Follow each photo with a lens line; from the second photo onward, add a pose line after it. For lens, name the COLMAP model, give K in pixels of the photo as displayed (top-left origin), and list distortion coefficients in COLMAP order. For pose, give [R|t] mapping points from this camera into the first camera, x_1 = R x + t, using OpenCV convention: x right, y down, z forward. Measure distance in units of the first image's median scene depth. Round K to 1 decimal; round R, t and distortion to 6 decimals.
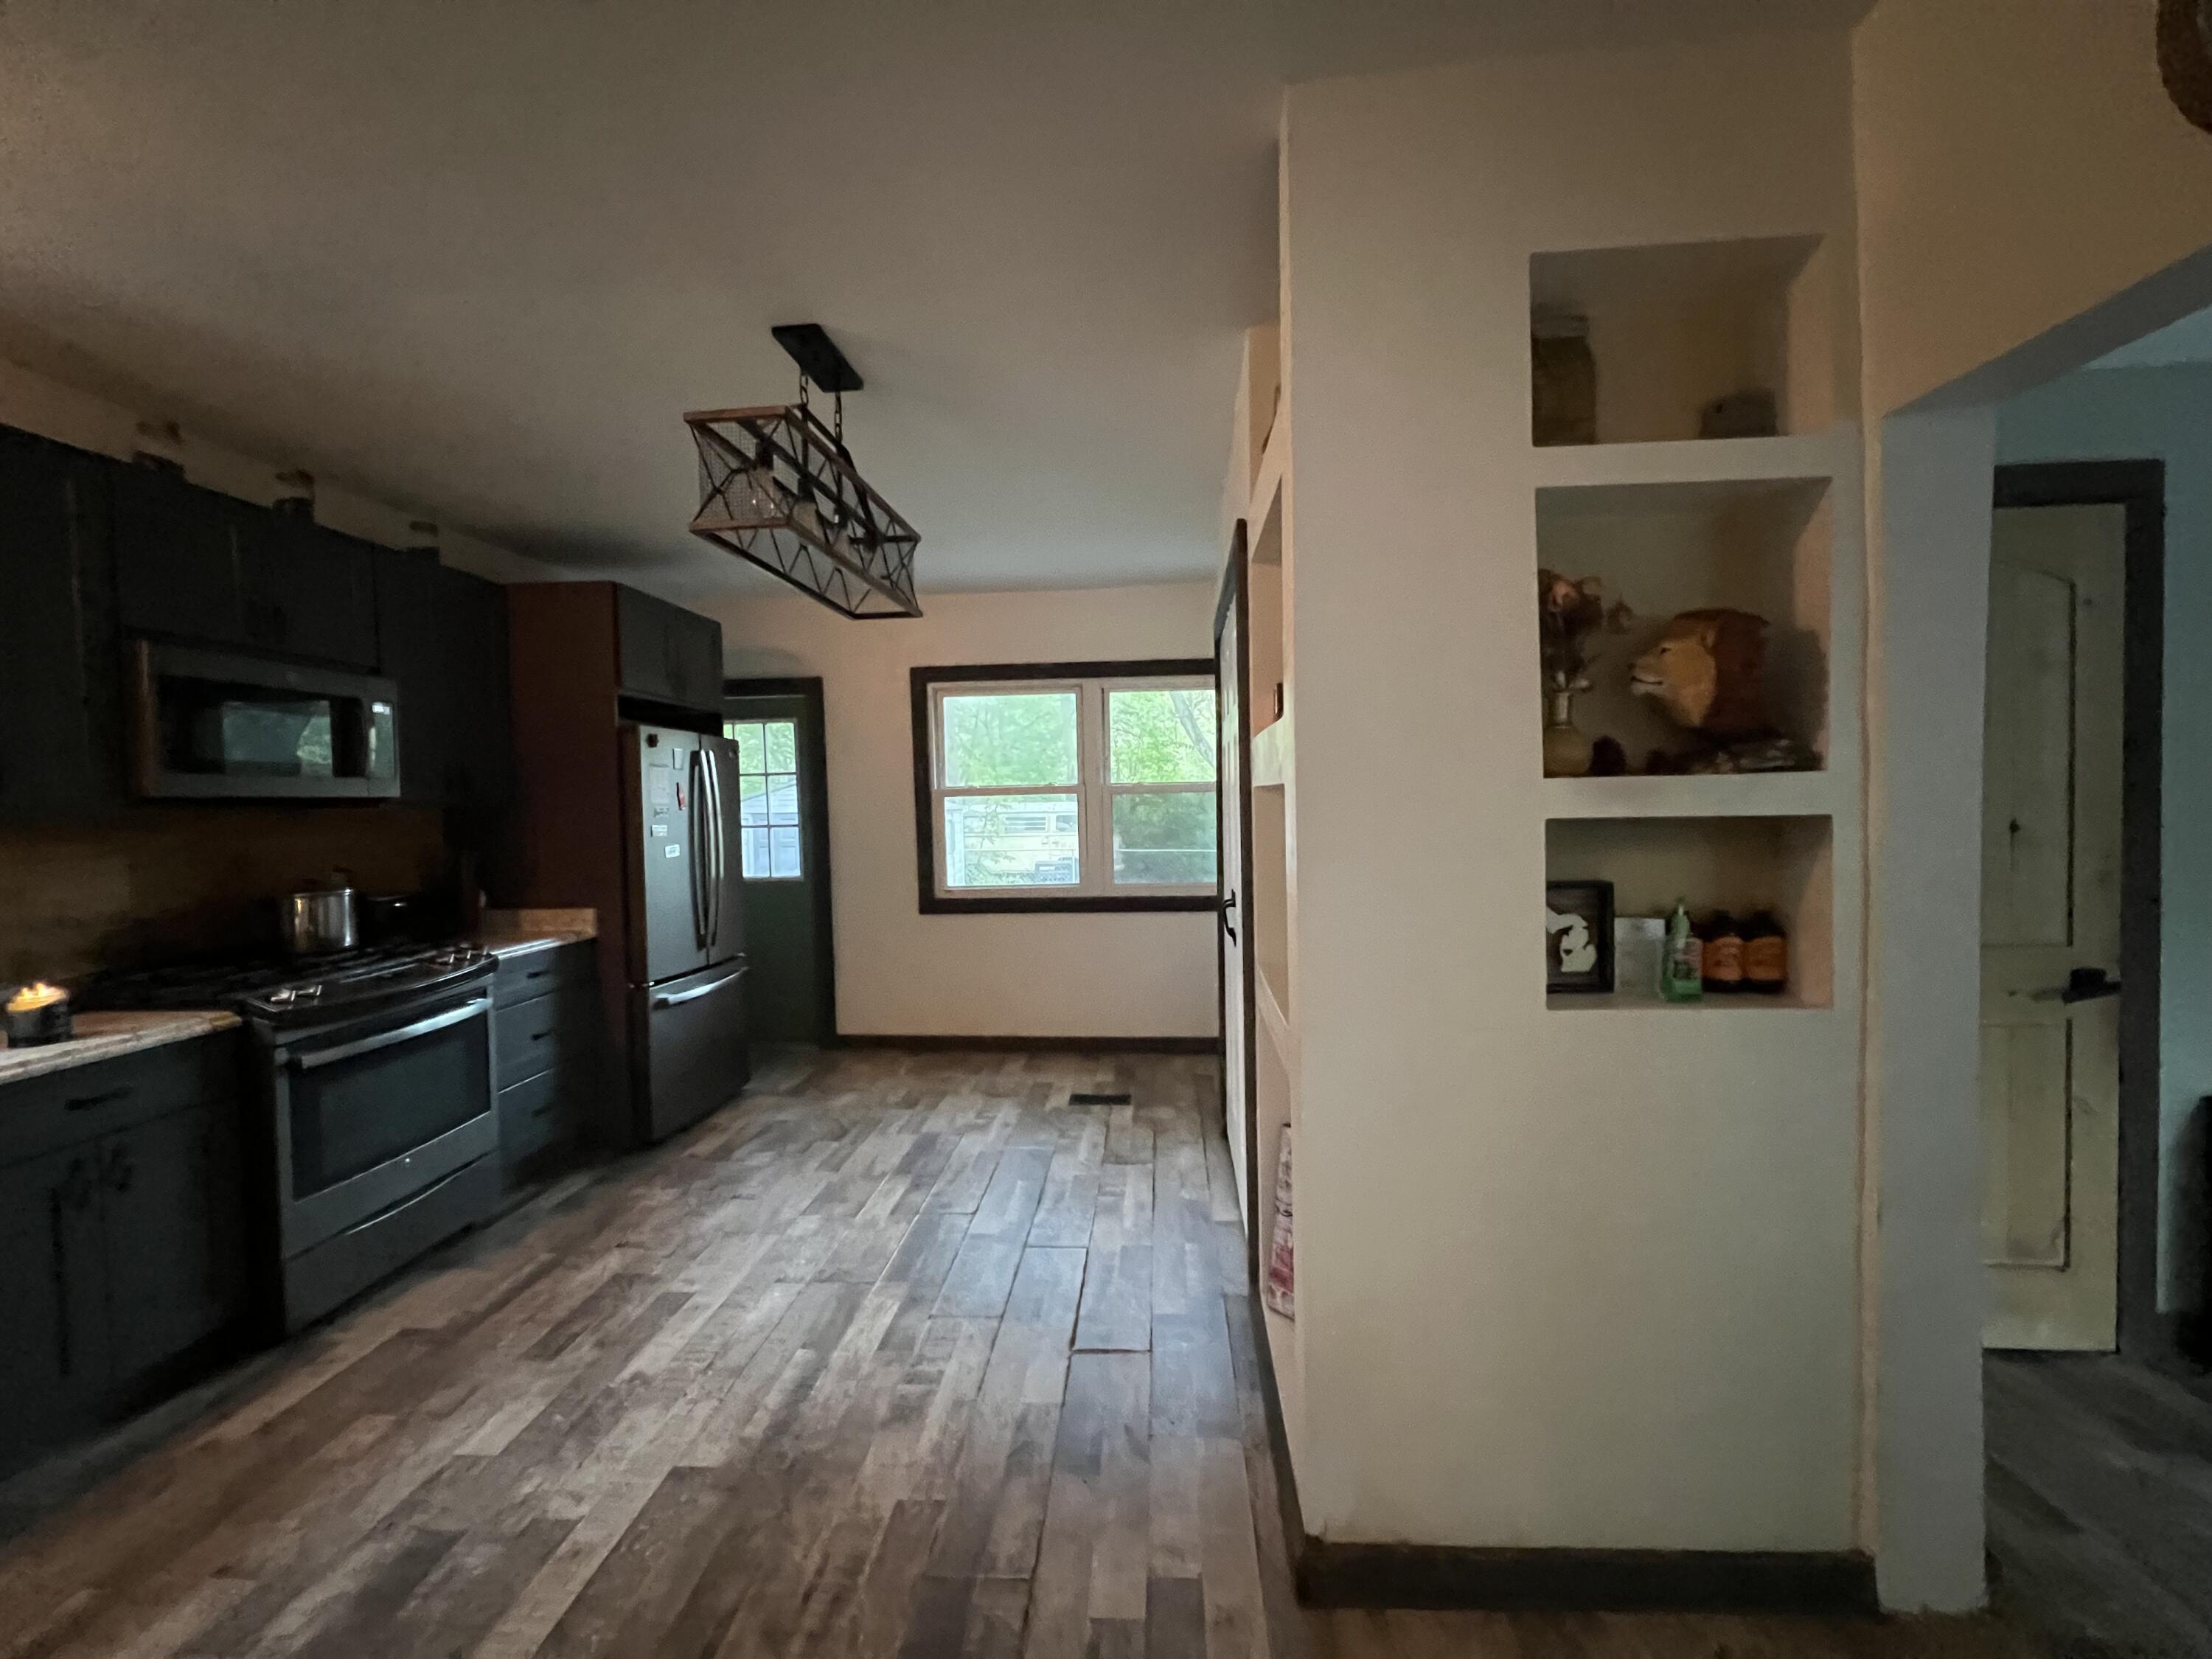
lens RADIAL K [[885.5, 0, 1108.9], [0, 885.5, 831.2], [0, 0, 1]] dist [-0.002107, 0.000563]
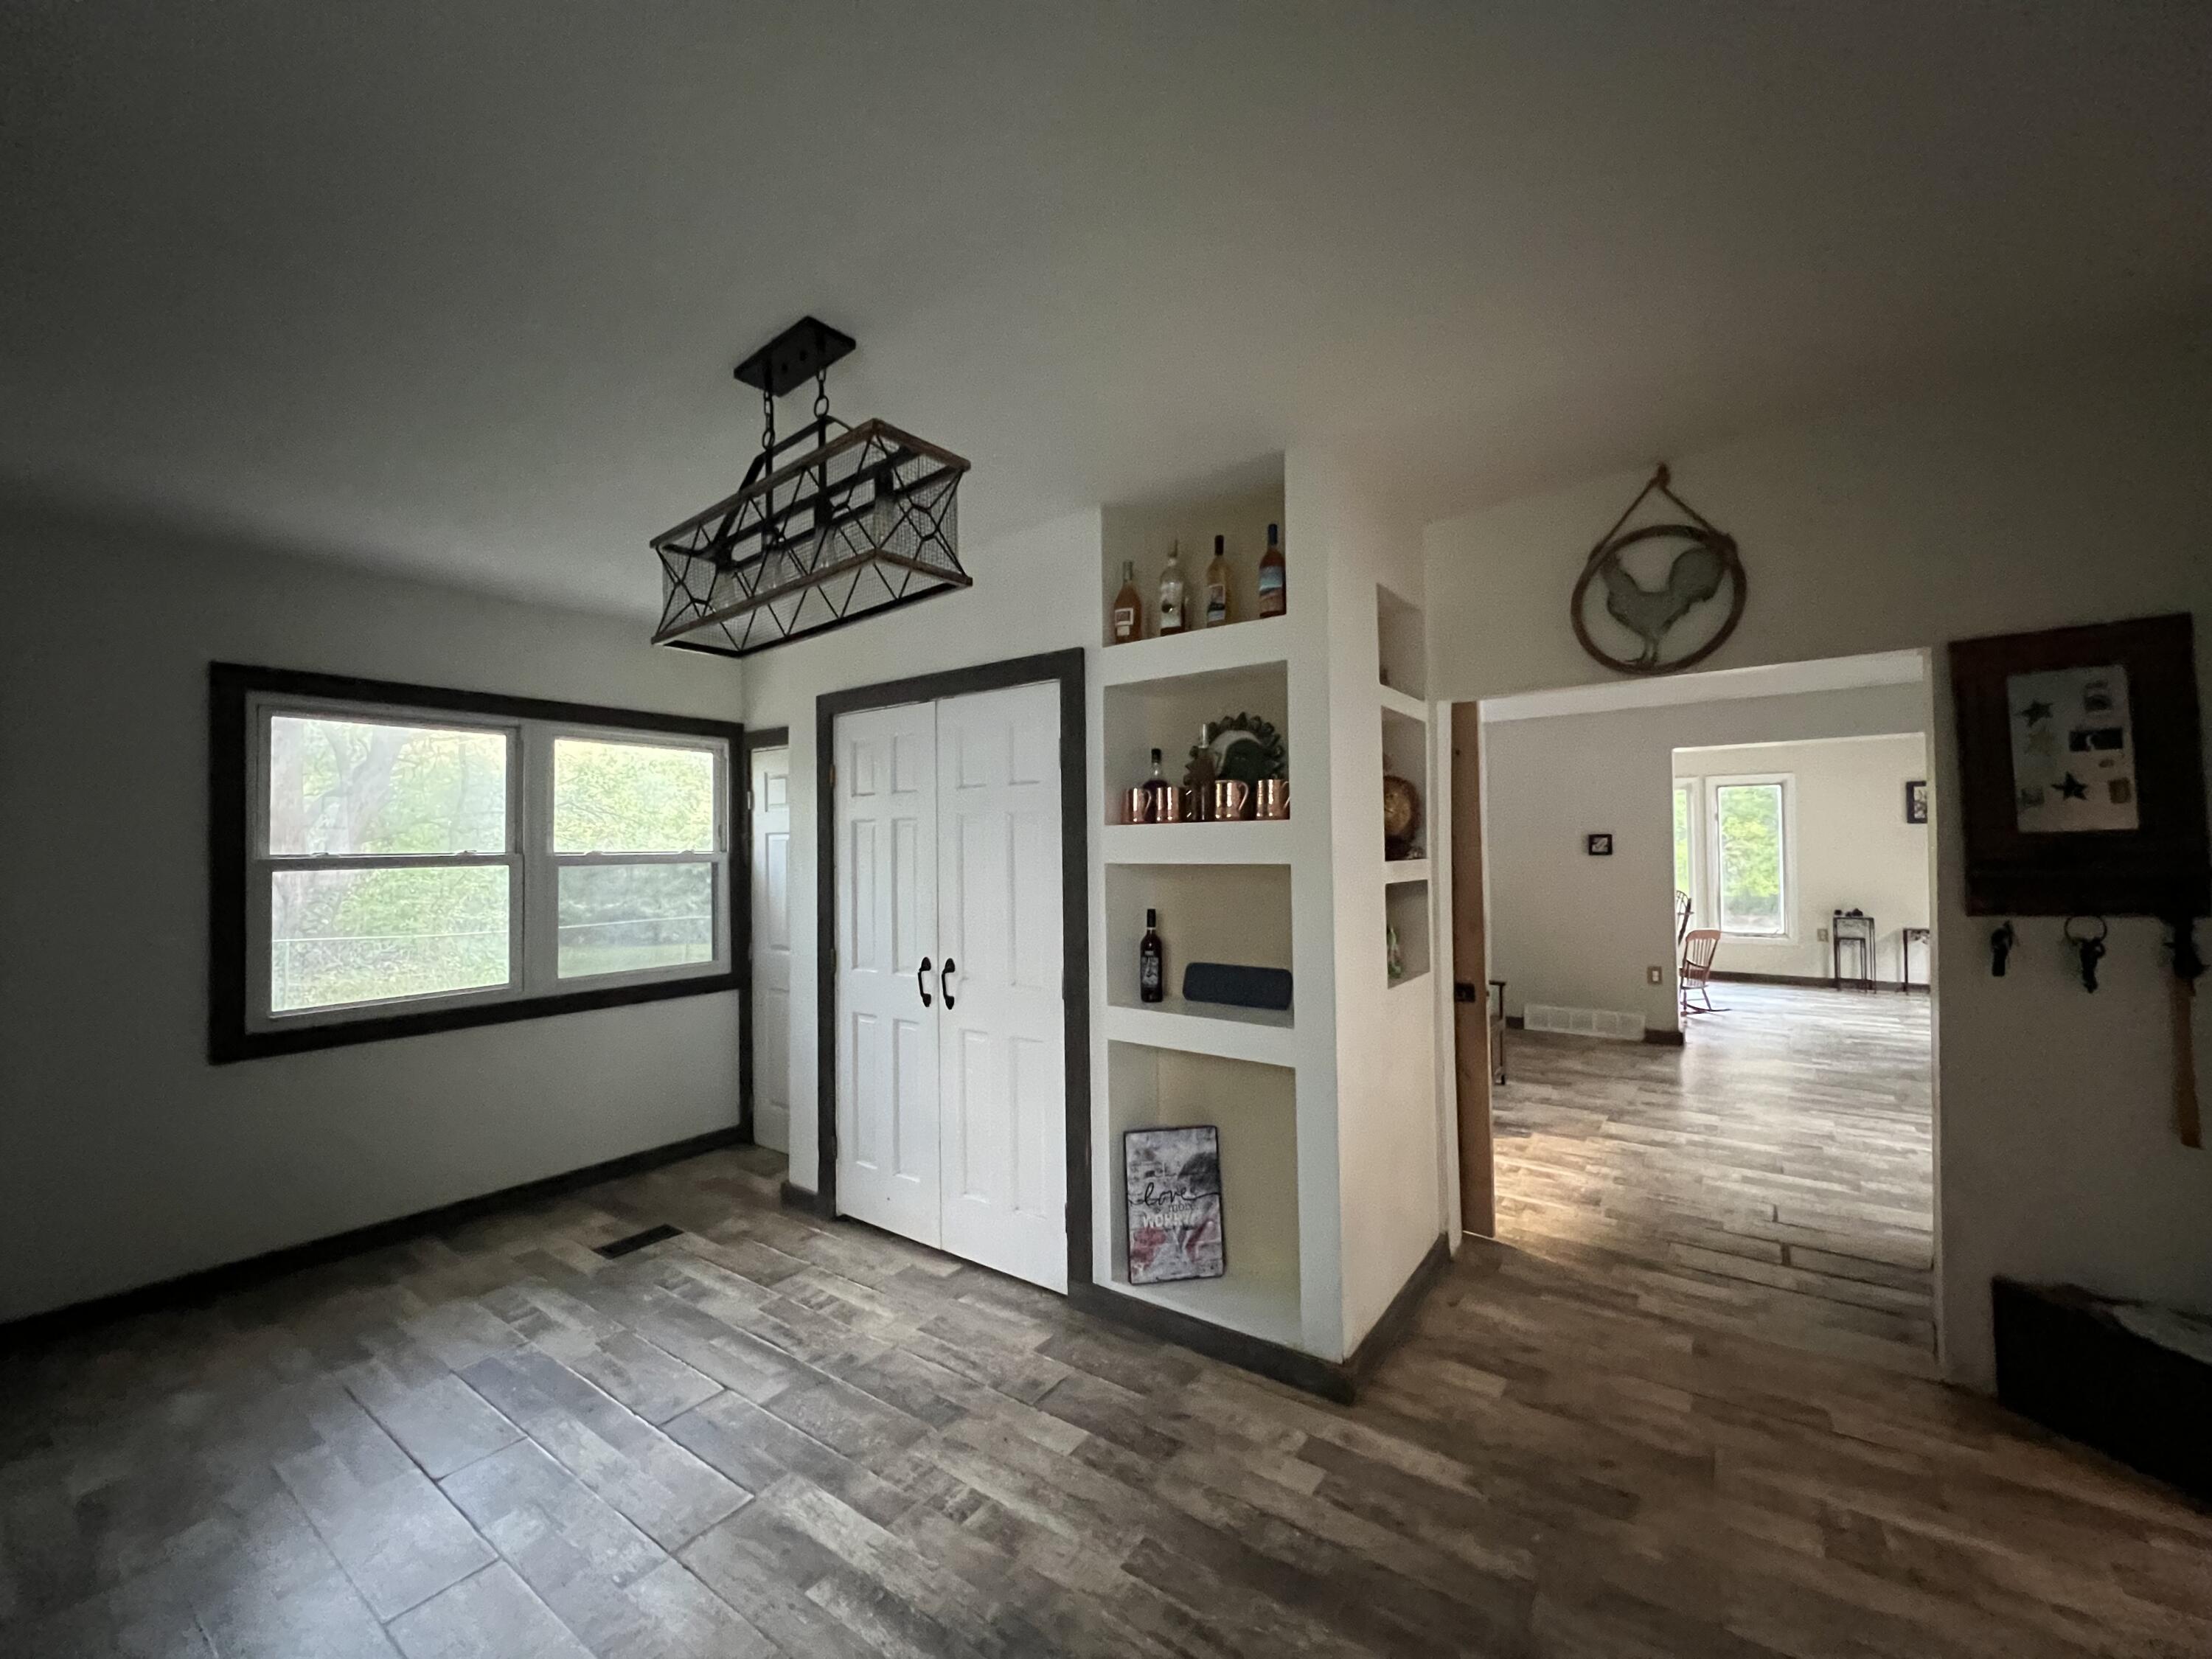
lens RADIAL K [[885.5, 0, 1108.9], [0, 885.5, 831.2], [0, 0, 1]] dist [-0.002107, 0.000563]
pose [[0.534099, 0.028683, 0.844935, -0.734580], [0.032877, 0.997964, -0.054660, -0.023603], [-0.844783, 0.056972, 0.532068, 0.271790]]
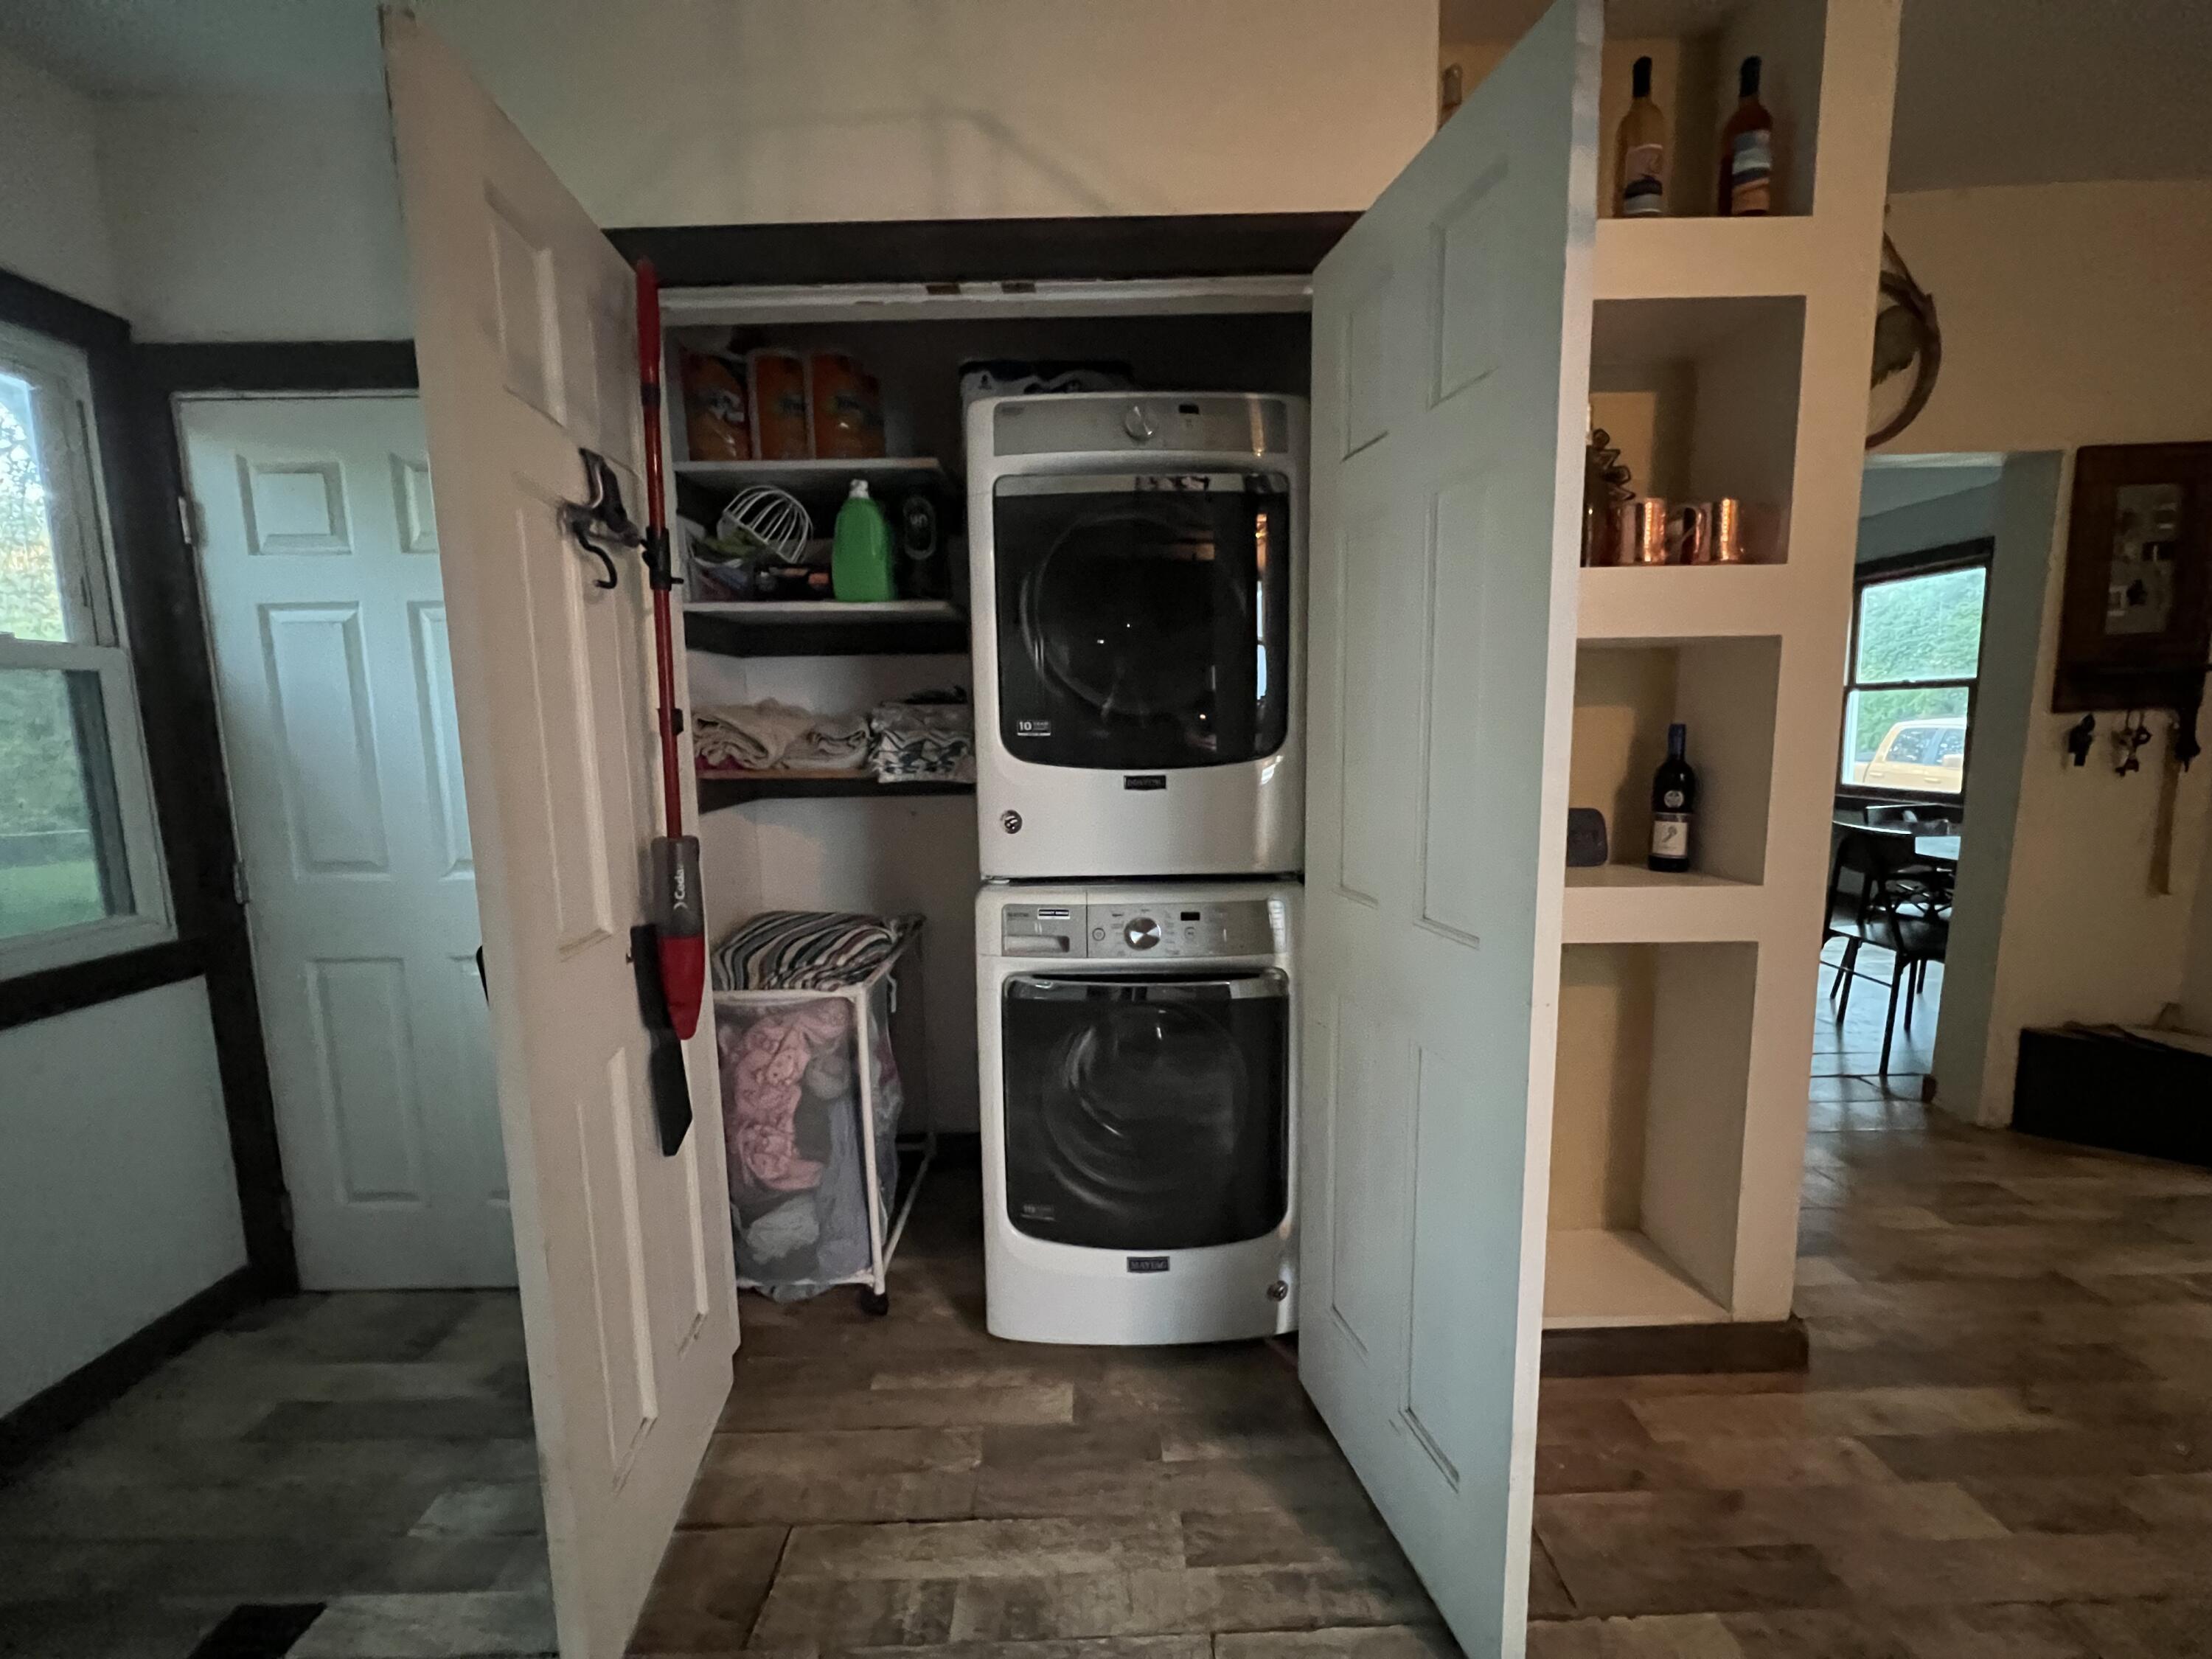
lens RADIAL K [[885.5, 0, 1108.9], [0, 885.5, 831.2], [0, 0, 1]] dist [-0.002107, 0.000563]
pose [[-0.065752, -0.104151, 0.992386, -0.438528], [0.054710, 0.992666, 0.107805, 0.006672], [-0.996335, 0.061382, -0.059572, 1.073587]]
